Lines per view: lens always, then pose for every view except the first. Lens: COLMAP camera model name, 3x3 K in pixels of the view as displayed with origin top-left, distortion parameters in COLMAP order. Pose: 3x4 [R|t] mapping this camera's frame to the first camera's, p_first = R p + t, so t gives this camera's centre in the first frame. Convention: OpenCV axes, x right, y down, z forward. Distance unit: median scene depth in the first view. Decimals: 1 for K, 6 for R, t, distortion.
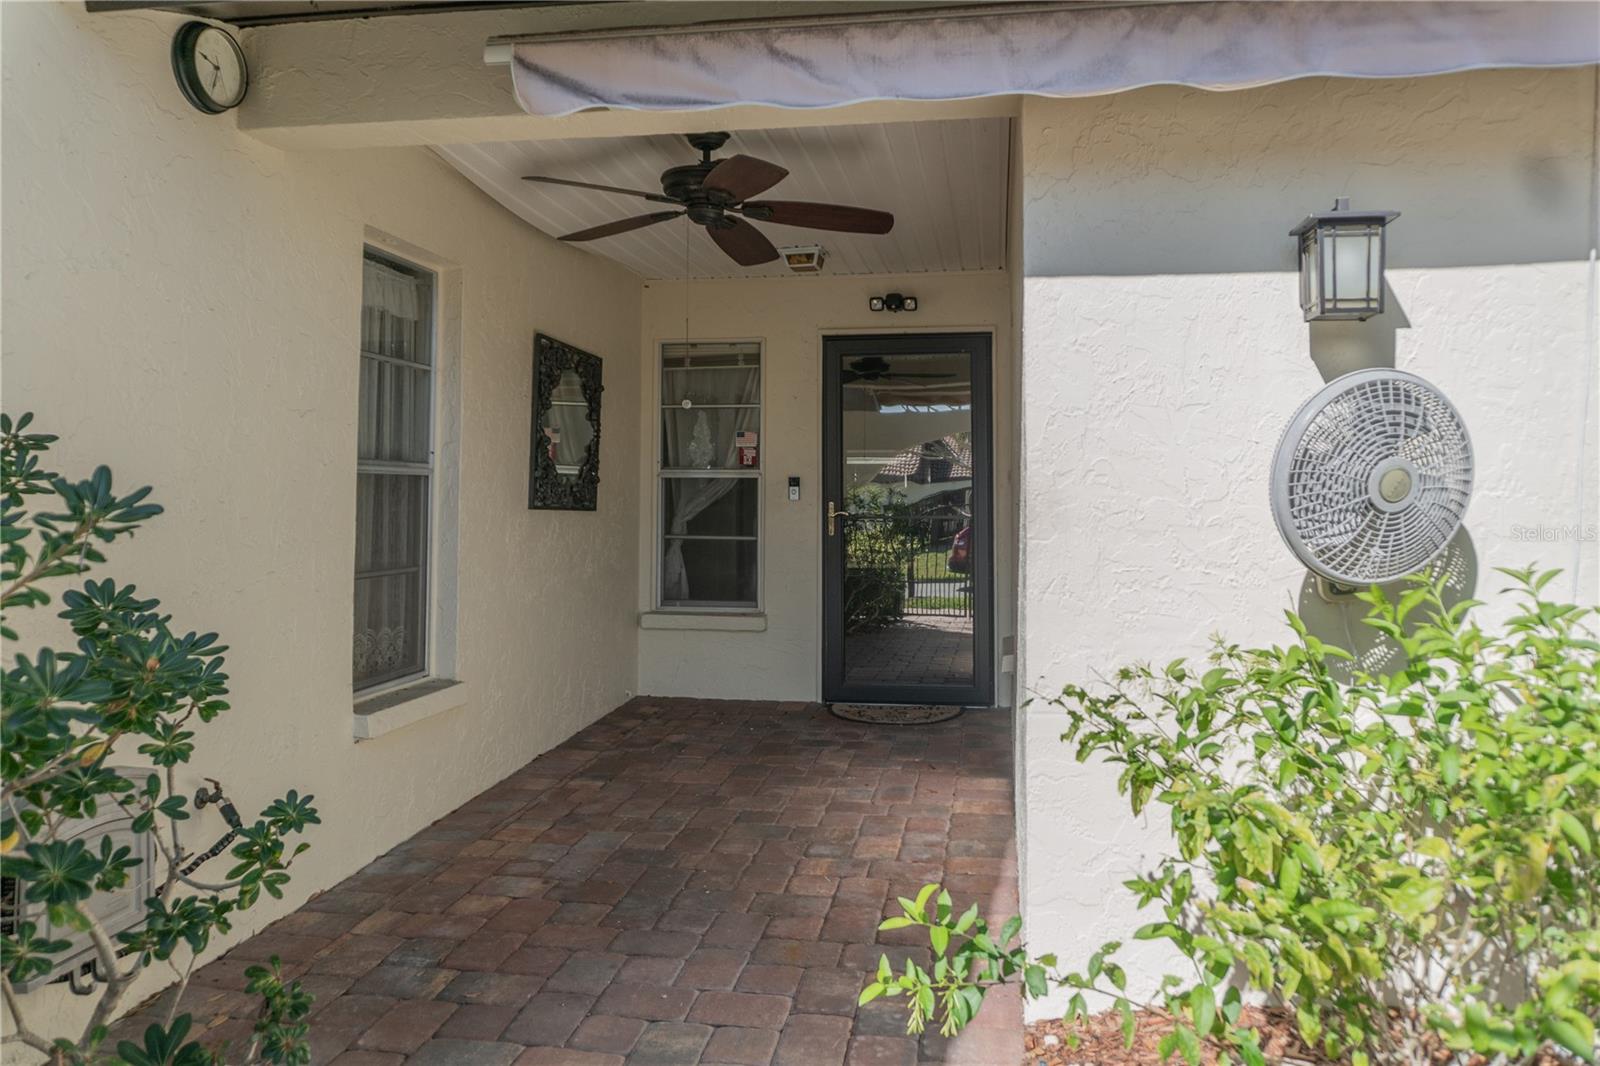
lens RADIAL K [[1108.1, 0, 860.5], [0, 1108.1, 470.9], [0, 0, 1]] dist [-0.012918, 0.003265]
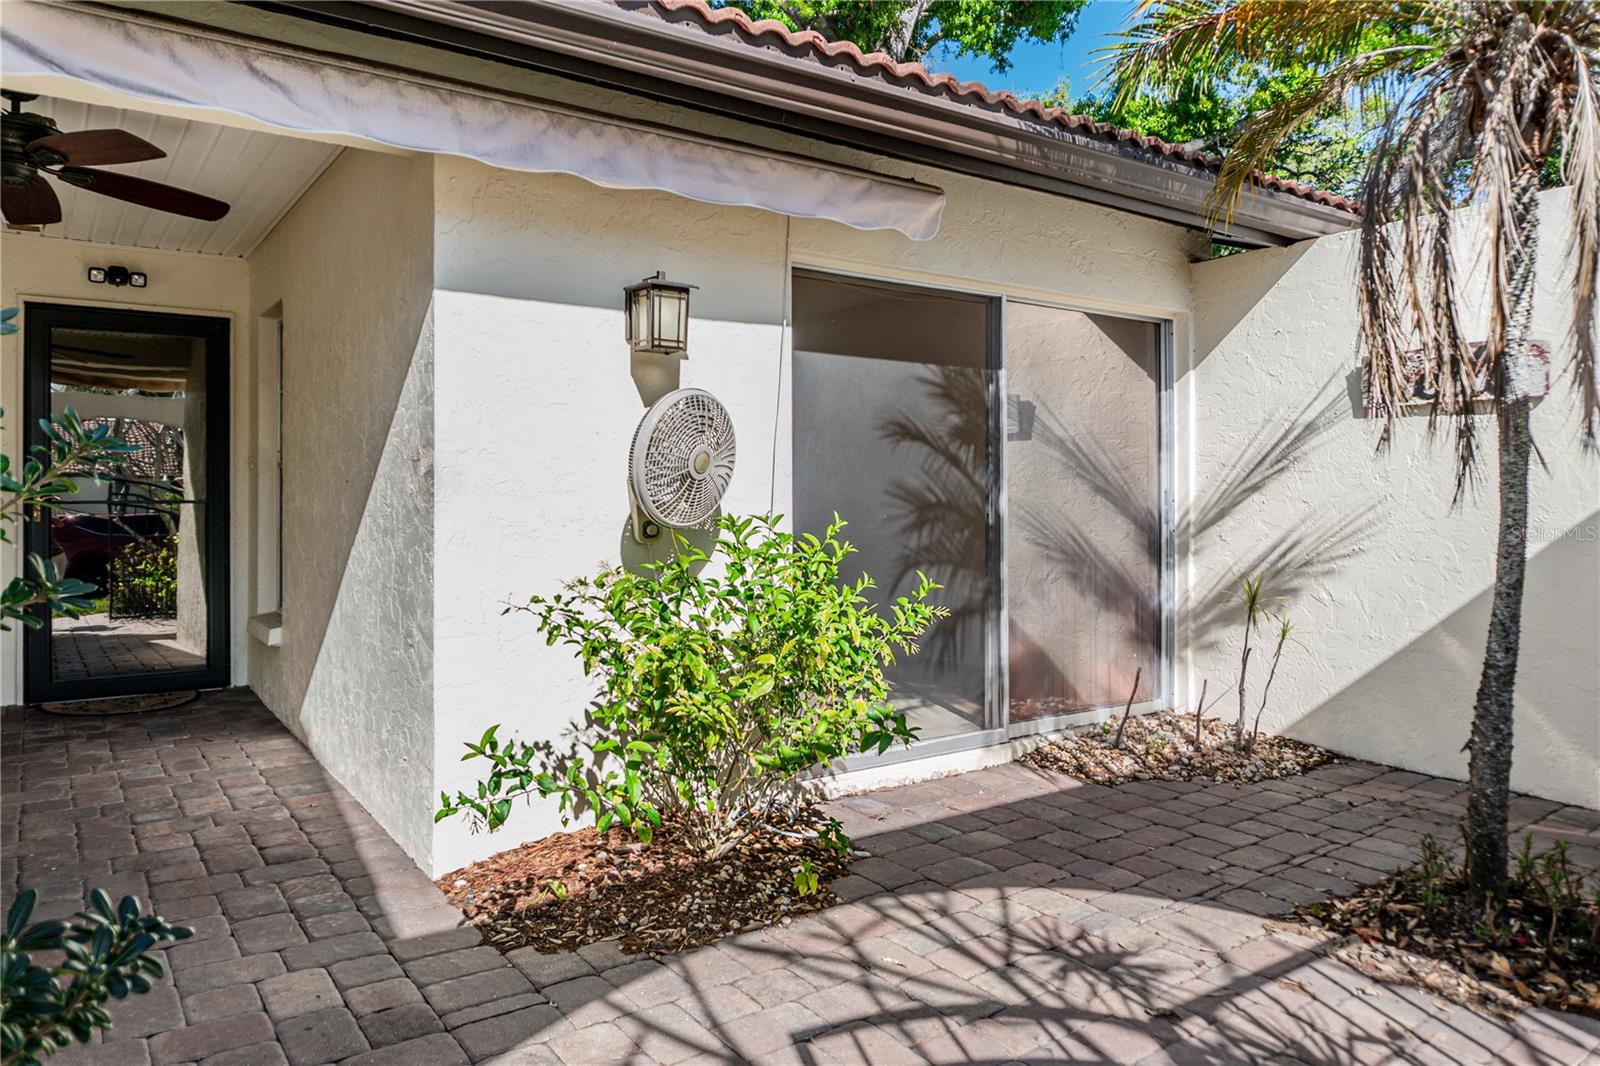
lens RADIAL K [[1108.1, 0, 796.9], [0, 1108.1, 526.1], [0, 0, 1]] dist [-0.012918, 0.003265]
pose [[0.730205, -0.015077, 0.683062, -0.451278], [-0.017113, 0.999039, 0.040346, 0.033597], [-0.683014, -0.041150, 0.729245, -0.225842]]
